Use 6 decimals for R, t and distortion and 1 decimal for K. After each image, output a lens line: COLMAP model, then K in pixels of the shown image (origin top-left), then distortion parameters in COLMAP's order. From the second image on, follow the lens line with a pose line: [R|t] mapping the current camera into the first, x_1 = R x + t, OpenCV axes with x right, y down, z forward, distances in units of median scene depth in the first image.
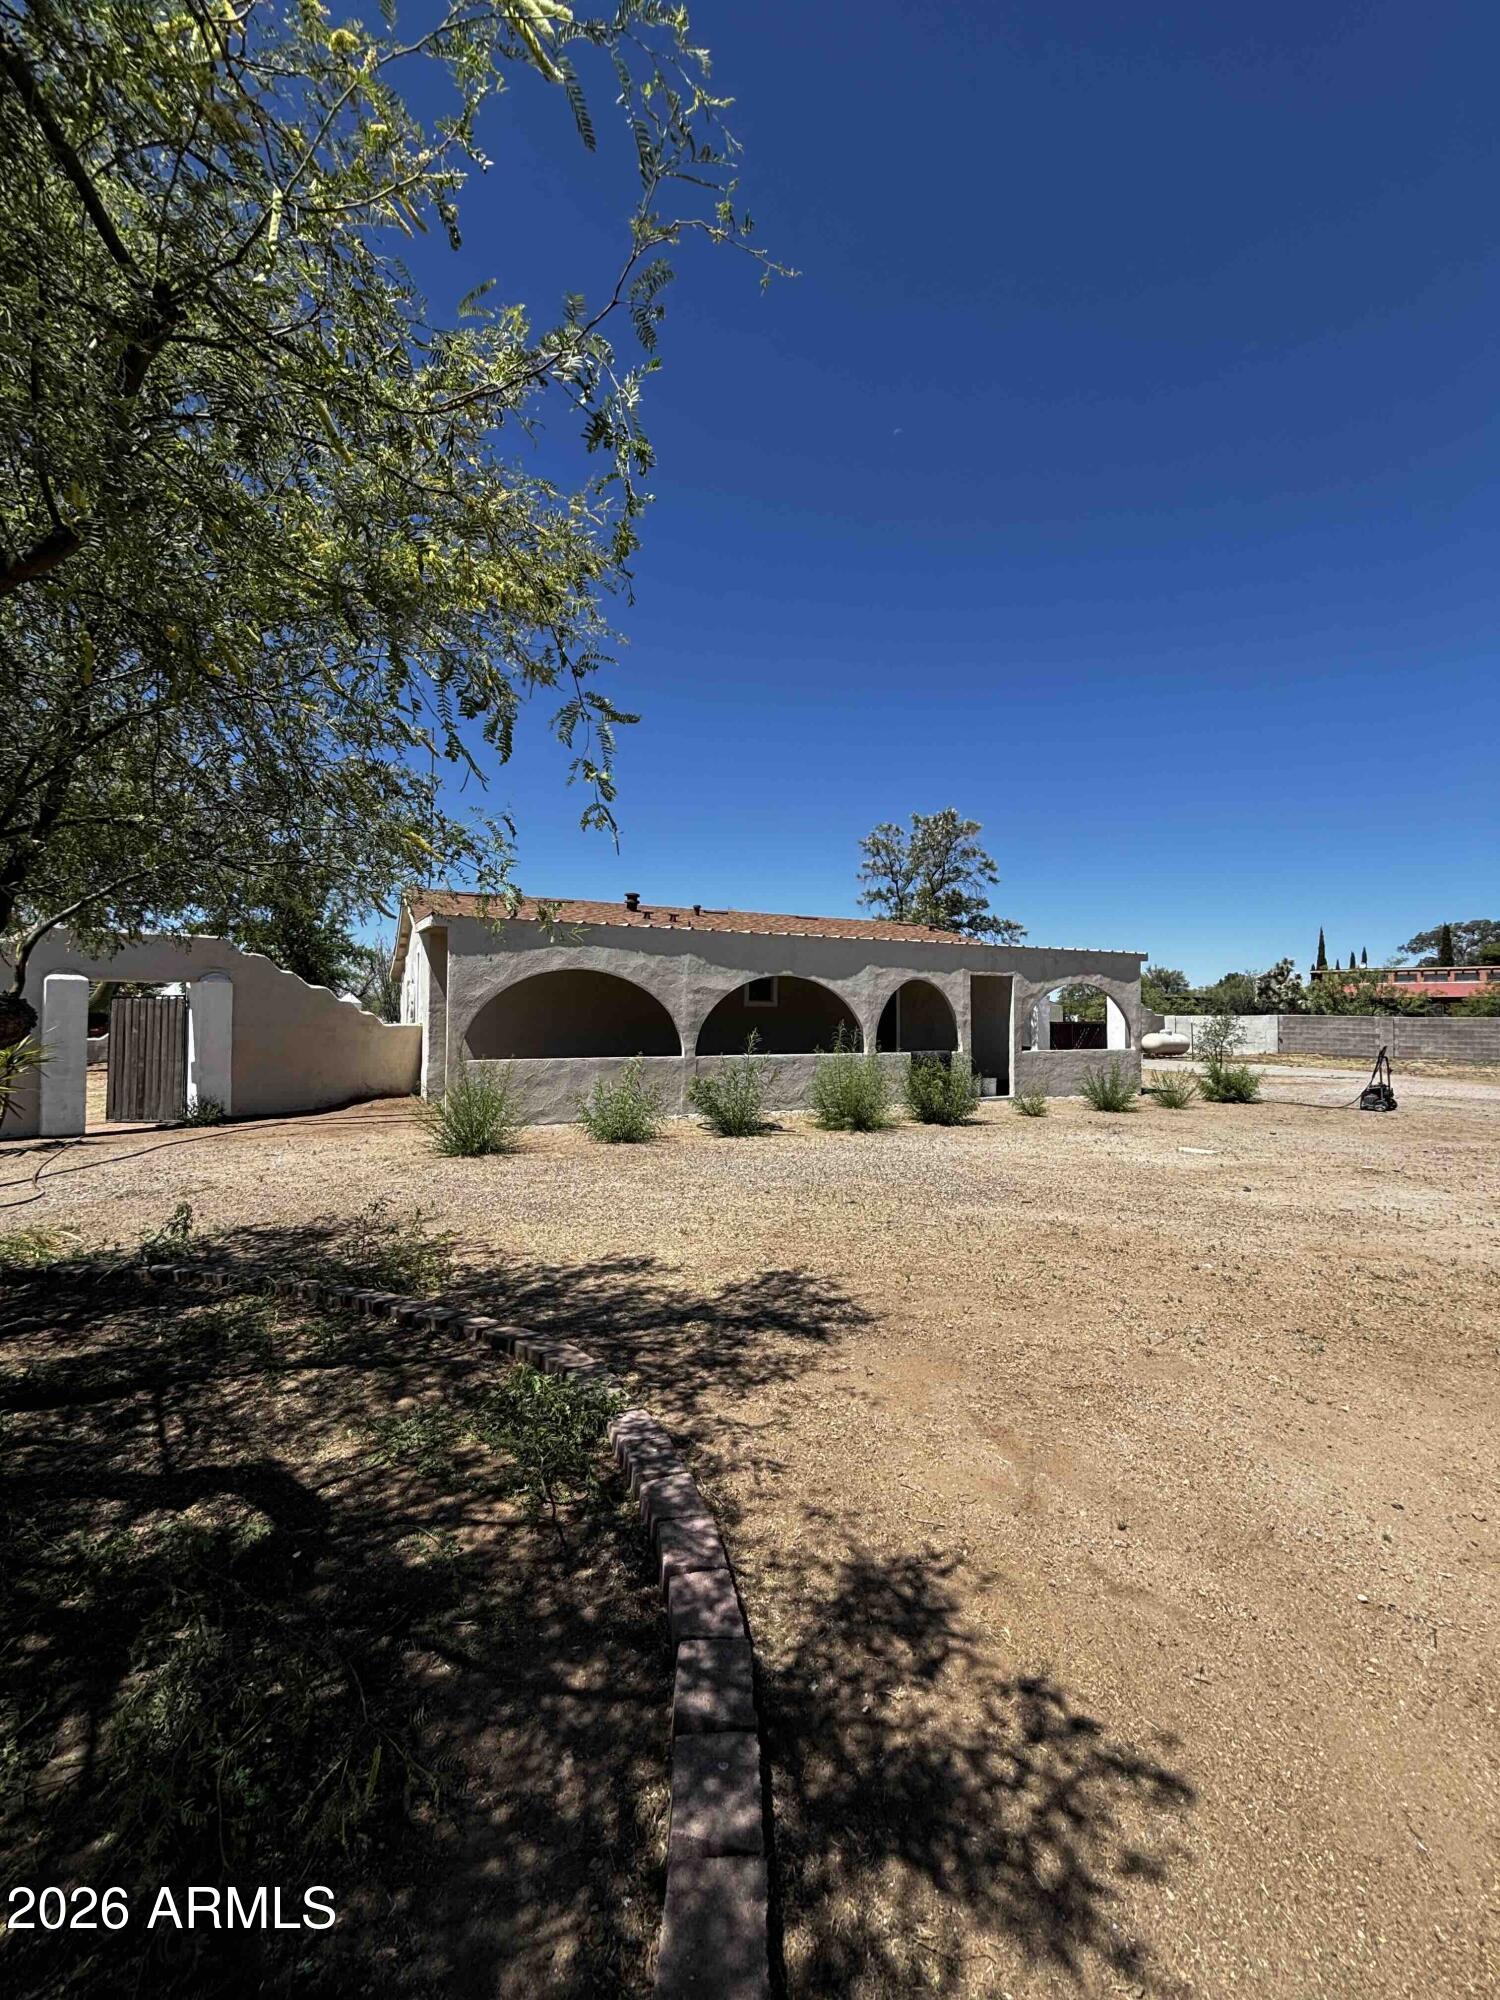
lens RADIAL K [[813.4, 0, 734.4], [0, 813.4, 995.8], [0, 0, 1]] dist [0.001113, 0.000538]
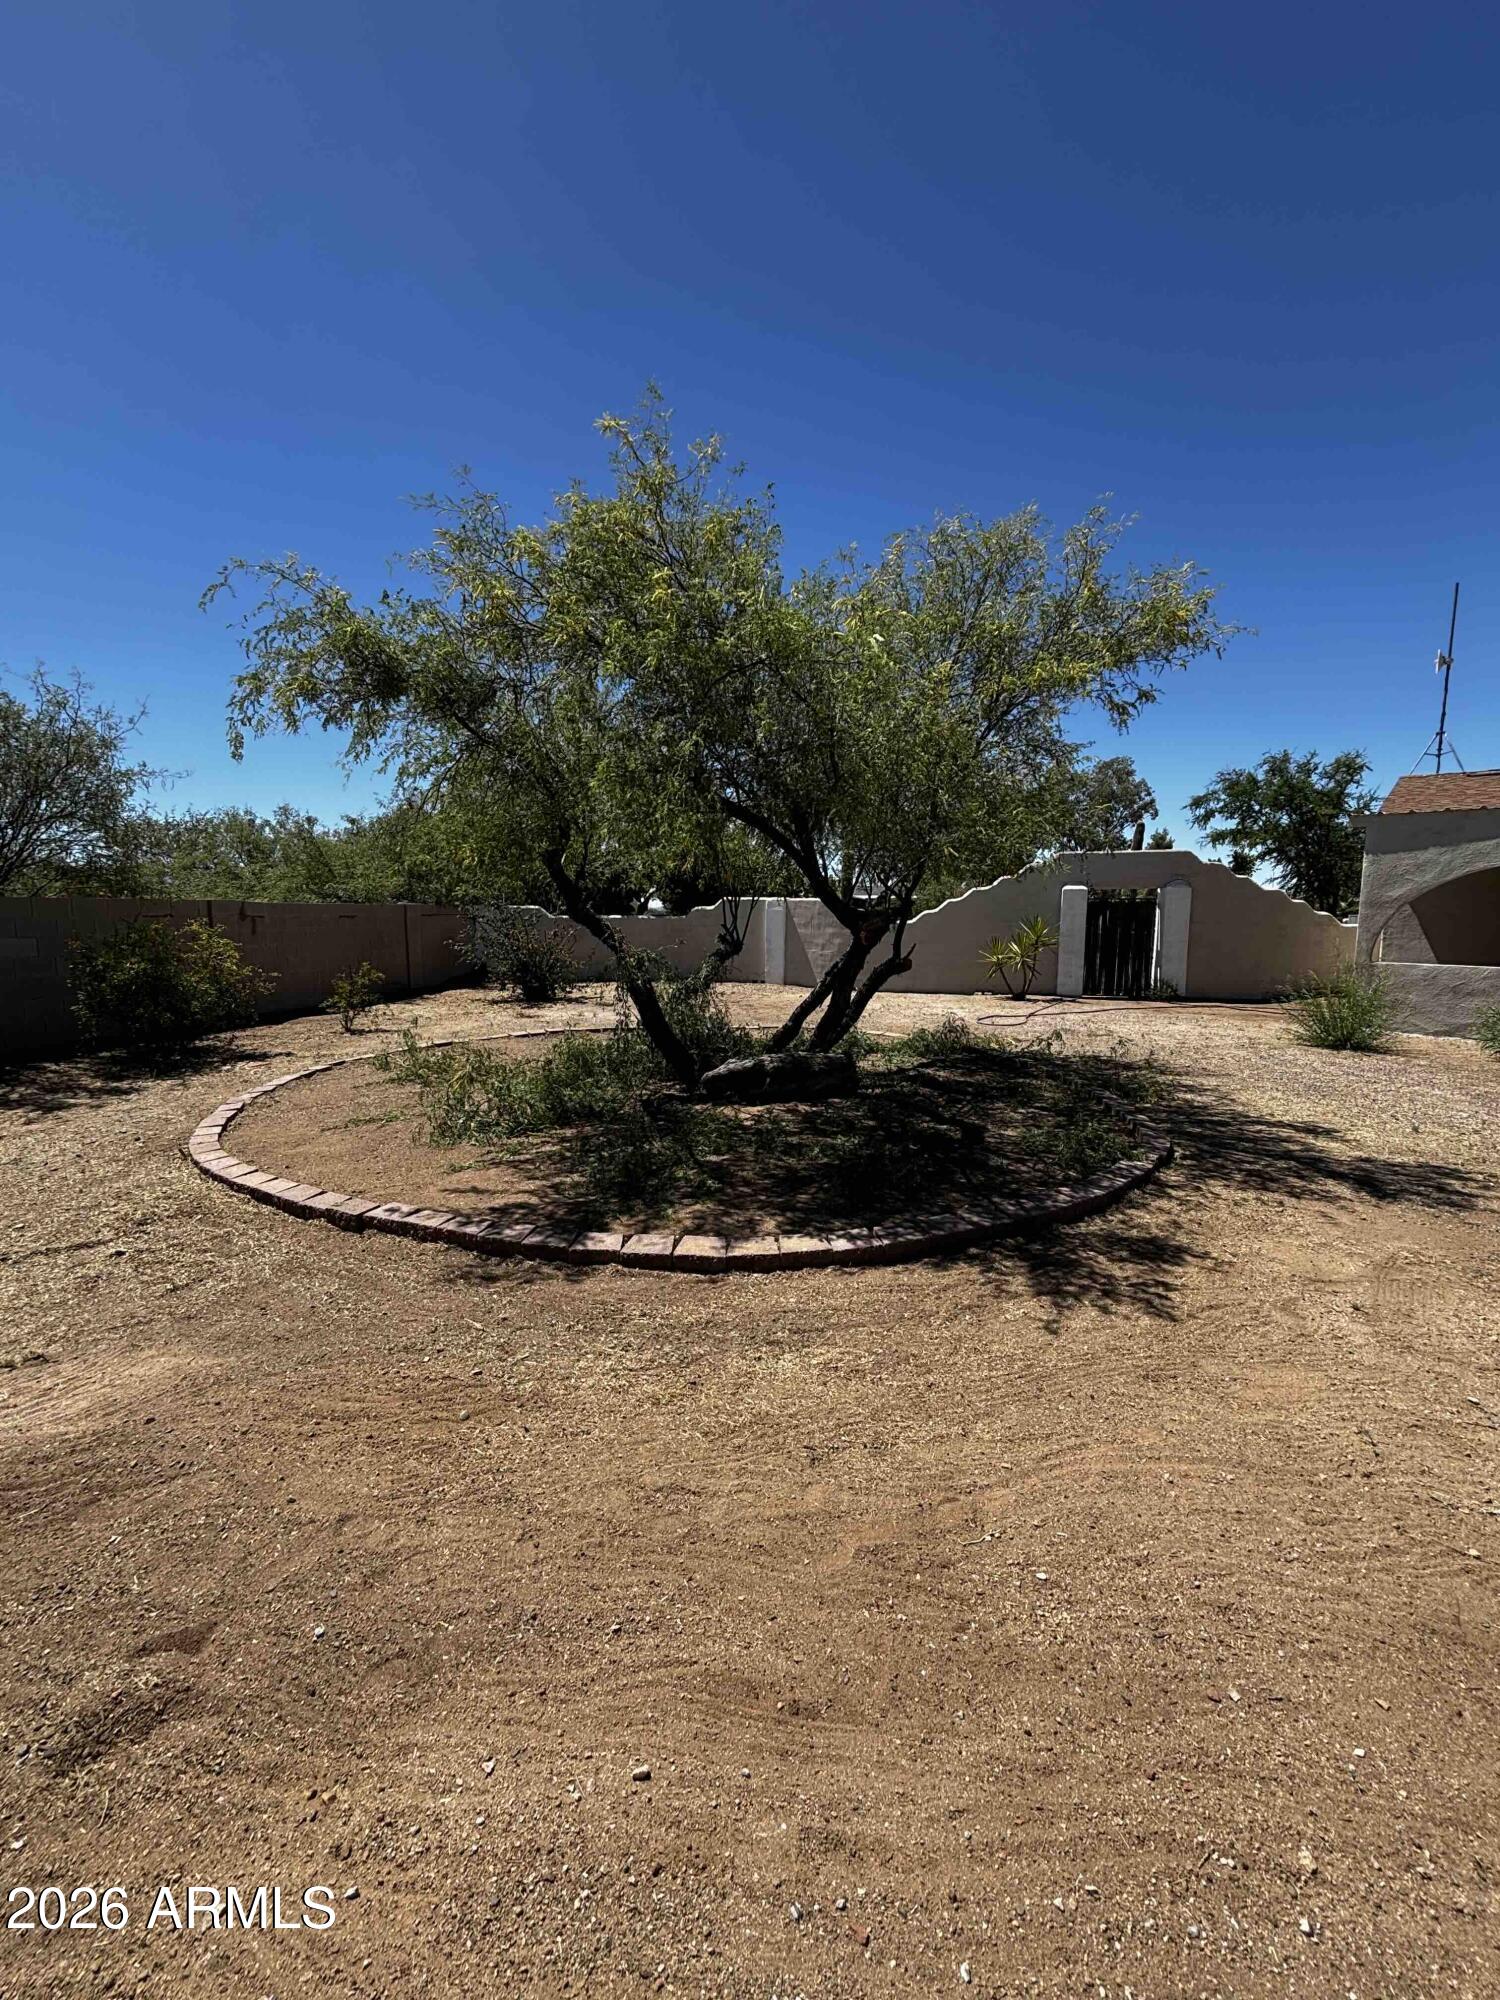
lens RADIAL K [[813.4, 0, 755.3], [0, 813.4, 997.7], [0, 0, 1]] dist [0.001113, 0.000538]
pose [[0.400971, 0.101382, -0.910464, 0.721016], [0.012922, 0.993133, 0.116278, -0.005659], [0.916000, -0.058389, 0.396907, -0.234769]]
